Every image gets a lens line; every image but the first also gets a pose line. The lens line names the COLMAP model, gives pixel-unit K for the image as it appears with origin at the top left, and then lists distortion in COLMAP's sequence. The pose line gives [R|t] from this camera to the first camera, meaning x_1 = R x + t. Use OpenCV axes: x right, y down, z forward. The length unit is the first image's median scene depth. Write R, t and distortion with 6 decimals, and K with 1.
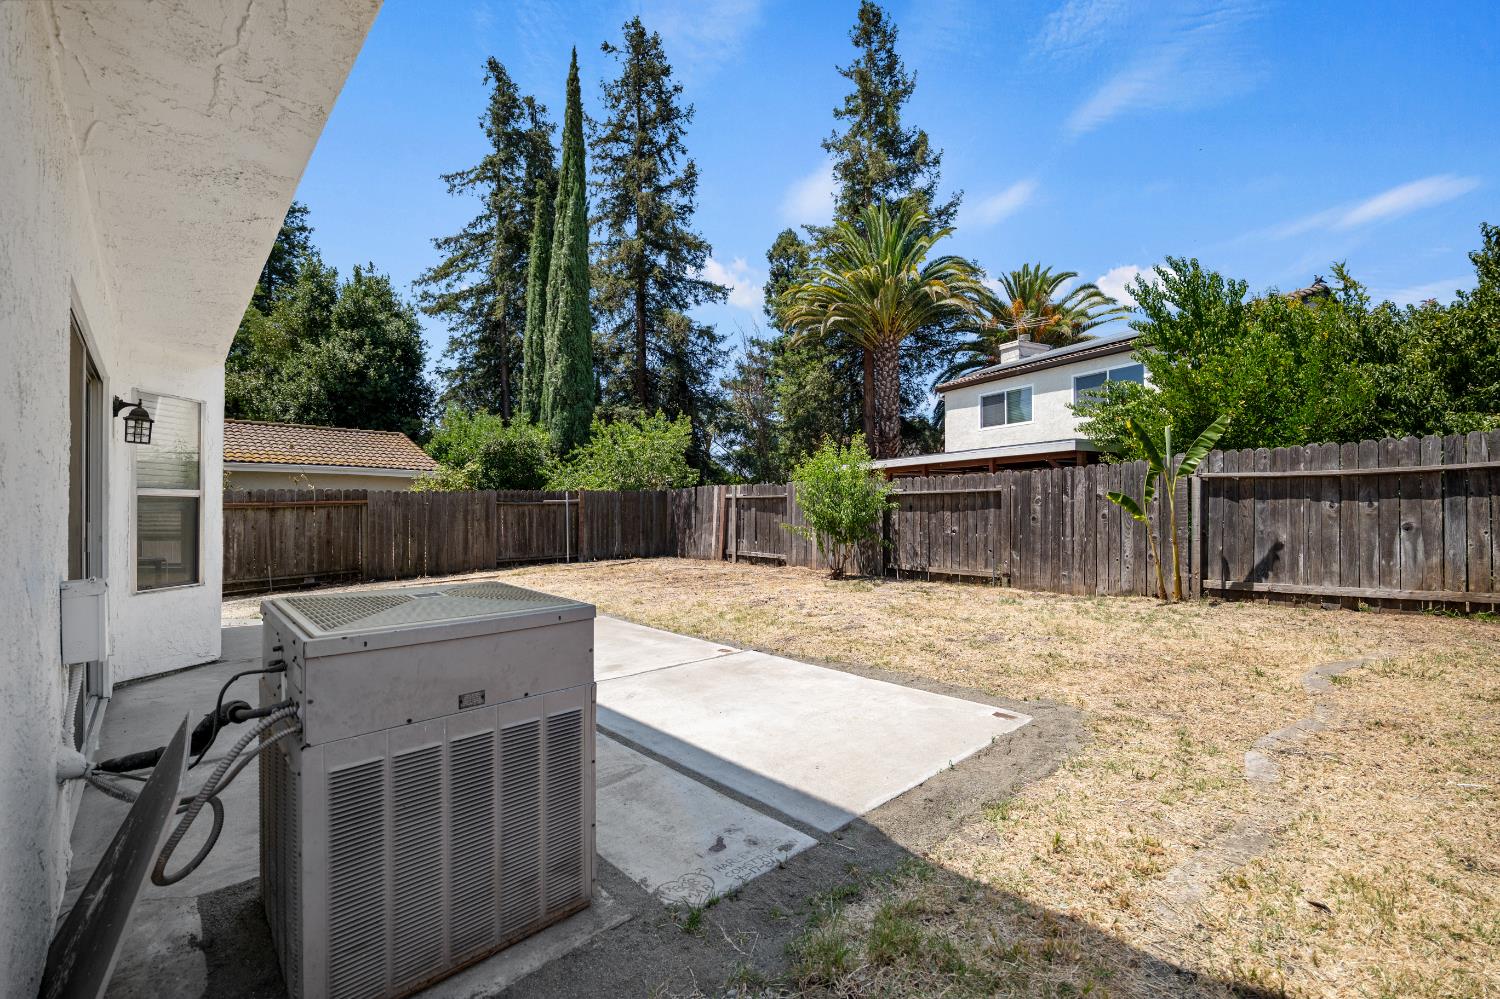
lens RADIAL K [[619.4, 0, 741.7], [0, 619.4, 496.7], [0, 0, 1]] dist [-0.013152, 0.002054]
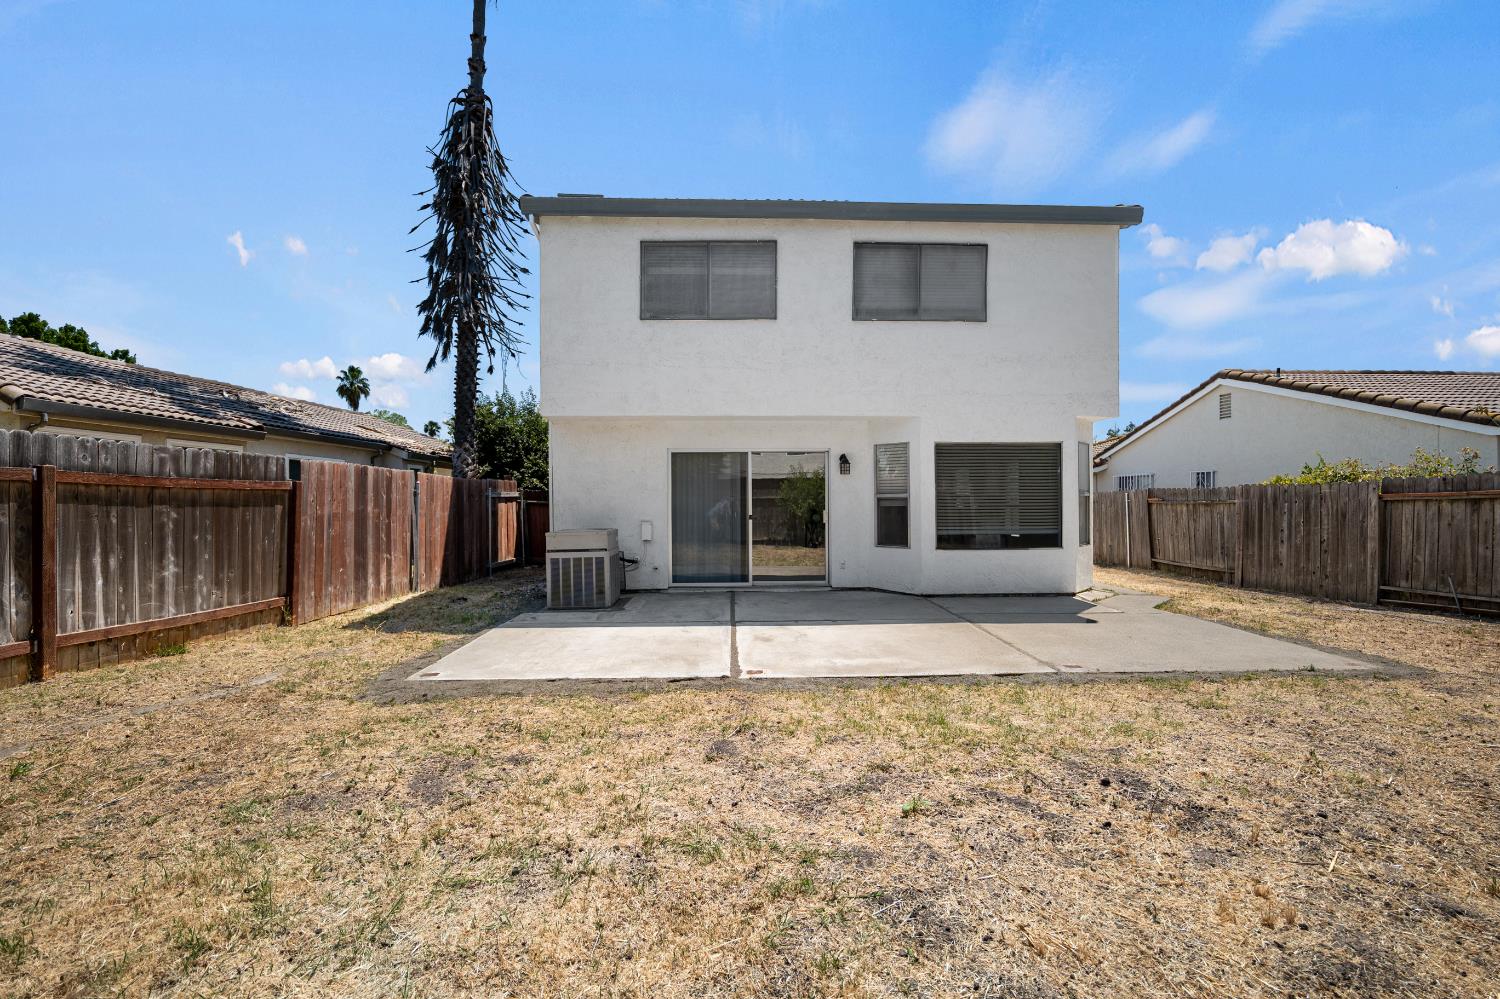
lens RADIAL K [[619.4, 0, 751.1], [0, 619.4, 510.7], [0, 0, 1]] dist [-0.013152, 0.002054]
pose [[-0.666985, 0.020407, -0.744791, 0.221497], [0.023342, 0.999706, 0.006487, 0.004919], [0.744705, -0.013058, -0.667266, 0.562246]]
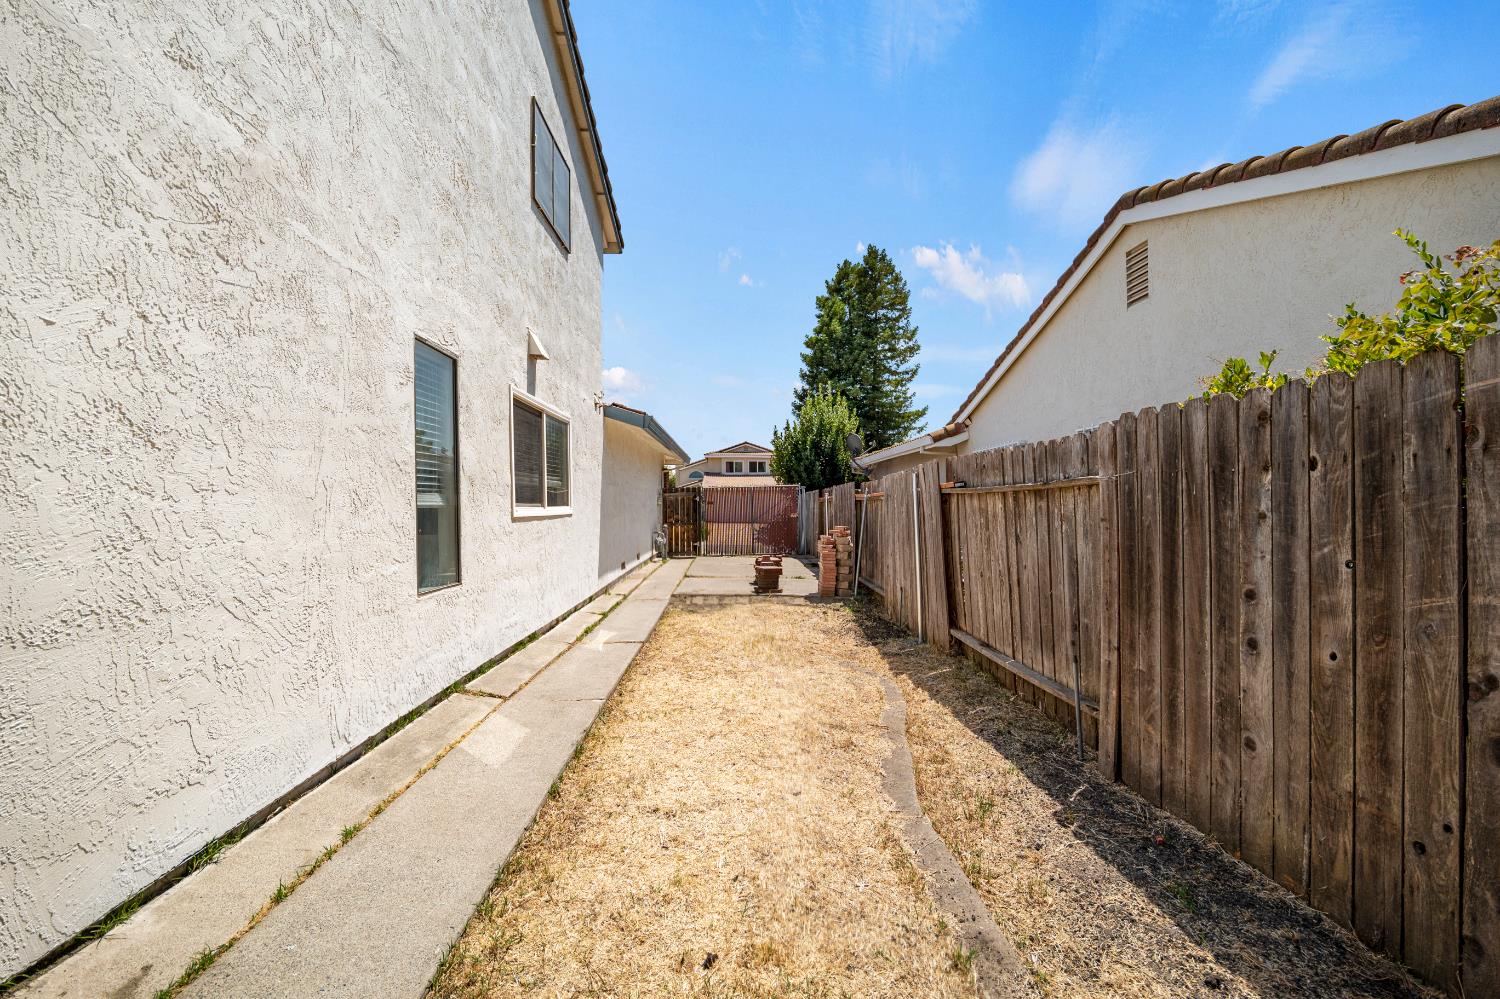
lens RADIAL K [[619.4, 0, 743.3], [0, 619.4, 508.7], [0, 0, 1]] dist [-0.013152, 0.002054]
pose [[-0.674902, 0.016025, -0.737734, -0.427917], [0.029032, 0.999567, -0.004848, 0.019347], [0.737336, -0.024690, -0.675075, 0.557193]]
